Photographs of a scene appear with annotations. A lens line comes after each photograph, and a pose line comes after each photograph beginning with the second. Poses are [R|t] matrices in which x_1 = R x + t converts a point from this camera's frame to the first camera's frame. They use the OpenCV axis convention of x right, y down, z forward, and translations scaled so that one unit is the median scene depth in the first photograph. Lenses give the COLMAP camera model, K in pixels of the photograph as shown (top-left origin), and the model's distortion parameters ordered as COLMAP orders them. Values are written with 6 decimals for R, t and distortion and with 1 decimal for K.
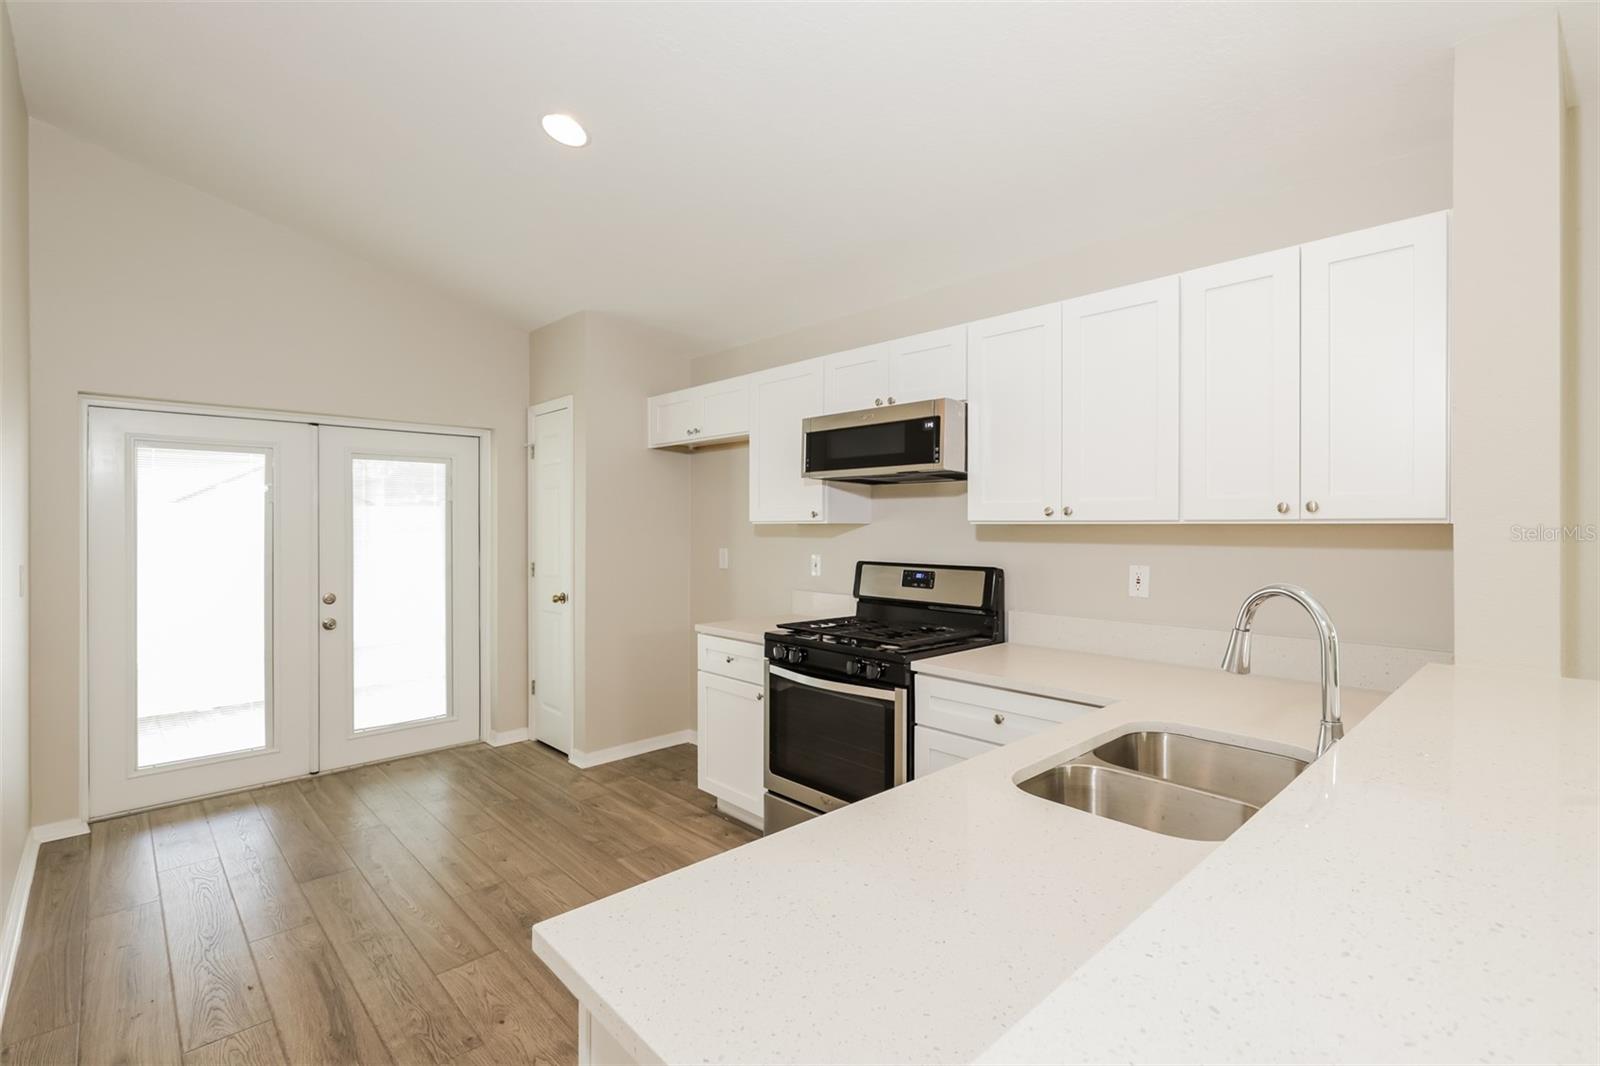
lens RADIAL K [[732.4, 0, 801.3], [0, 732.4, 527.6], [0, 0, 1]] dist [-0.001492, -0.000070]
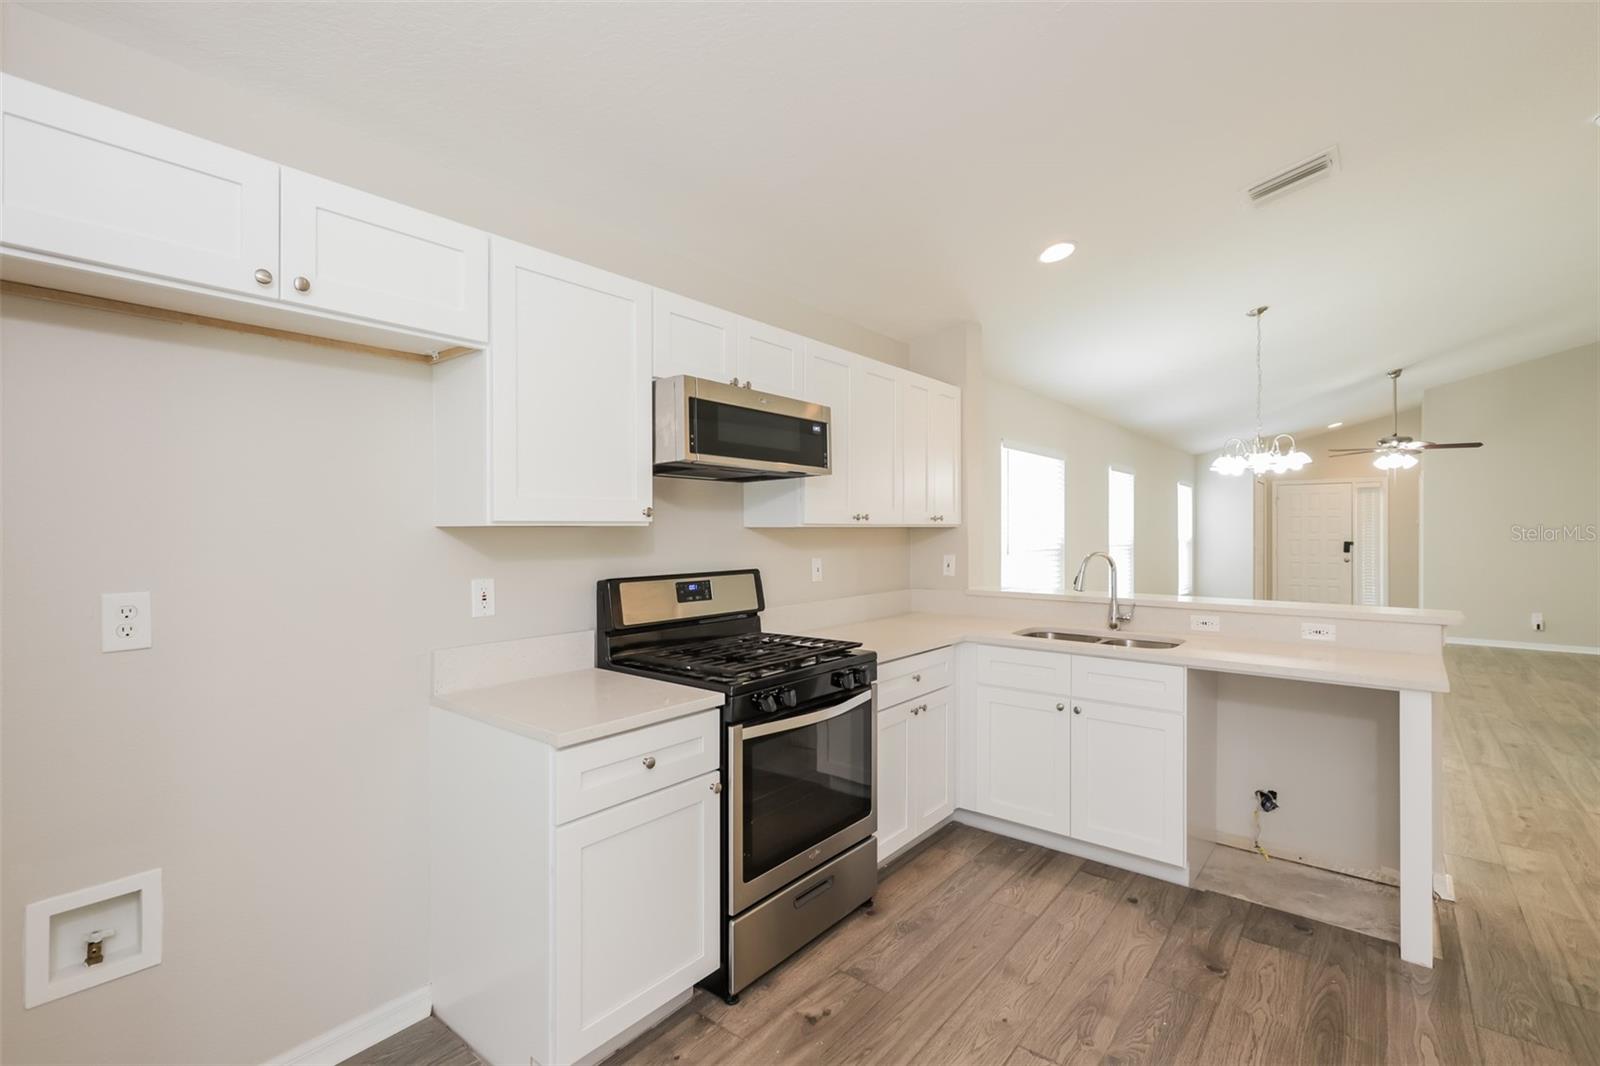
lens RADIAL K [[732.4, 0, 801.2], [0, 732.4, 529.6], [0, 0, 1]] dist [-0.001492, -0.000070]
pose [[-0.135416, 0.000839, 0.990788, -0.714013], [0.008860, 0.999961, 0.000364, -0.000778], [-0.990749, 0.008828, -0.135418, 1.002028]]
